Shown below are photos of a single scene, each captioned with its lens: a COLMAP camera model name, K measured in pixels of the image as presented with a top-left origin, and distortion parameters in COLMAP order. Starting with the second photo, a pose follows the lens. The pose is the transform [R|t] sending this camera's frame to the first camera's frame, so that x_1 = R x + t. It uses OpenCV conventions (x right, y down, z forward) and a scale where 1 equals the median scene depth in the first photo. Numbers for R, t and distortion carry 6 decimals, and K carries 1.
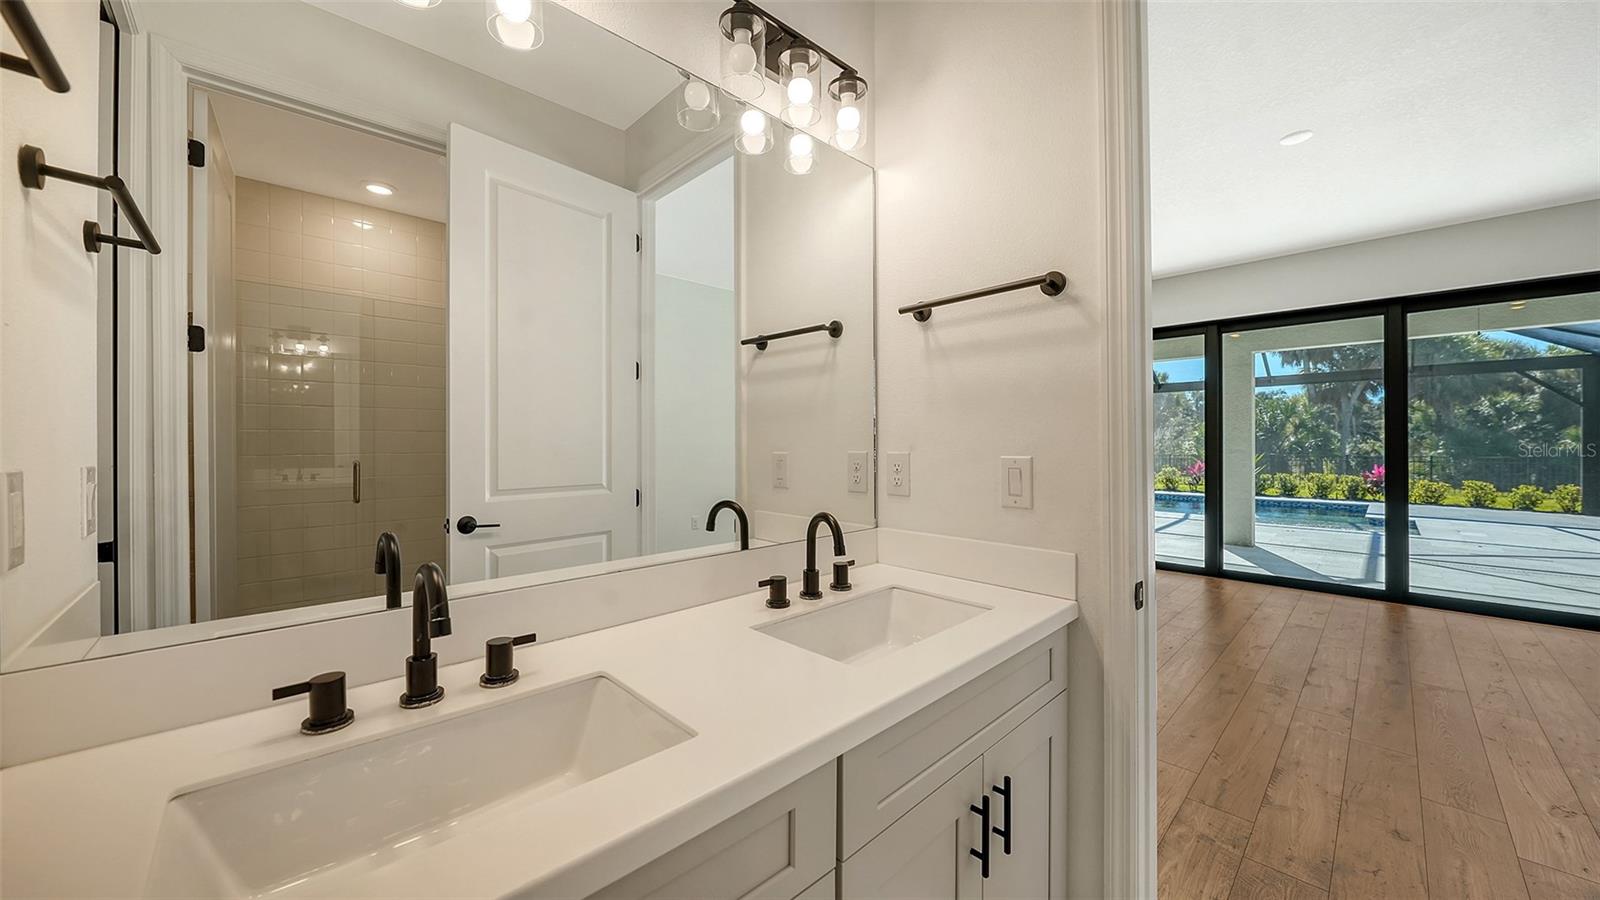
lens RADIAL K [[579.6, 0, 783.7], [0, 579.6, 448.6], [0, 0, 1]] dist [-0.011602, 0.001432]
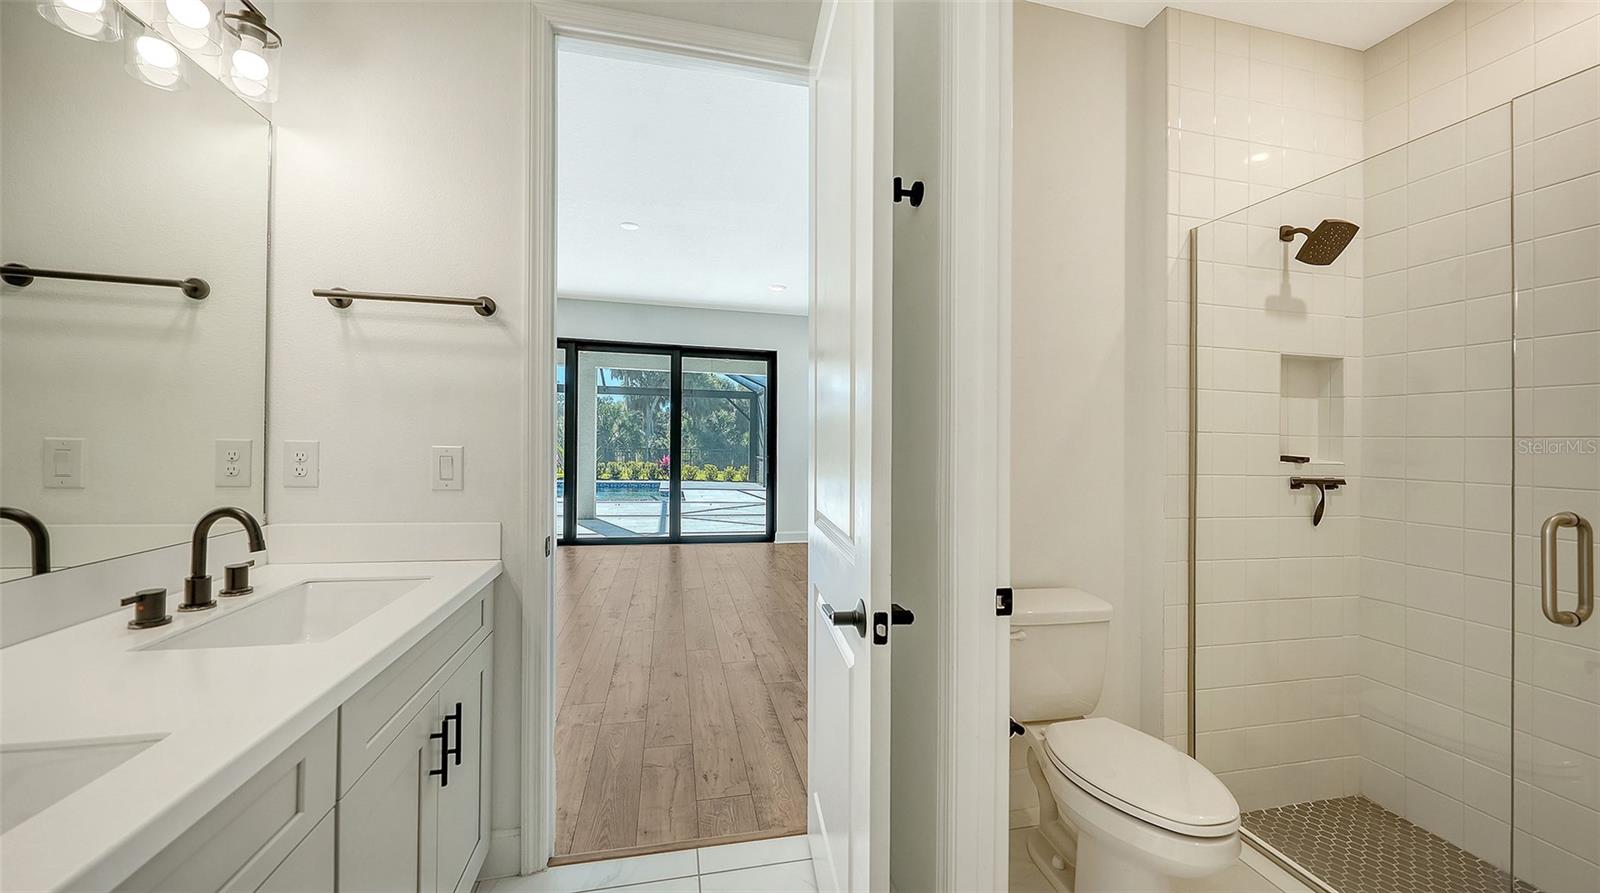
lens RADIAL K [[559.7, 0, 806.4], [0, 559.7, 461.1], [0, 0, 1]] dist [-0.005903, 0.000278]
pose [[0.496676, -0.014846, 0.867809, -0.201882], [-0.017029, 0.999495, 0.026845, 0.000902], [-0.867769, -0.028111, 0.496172, -0.171920]]
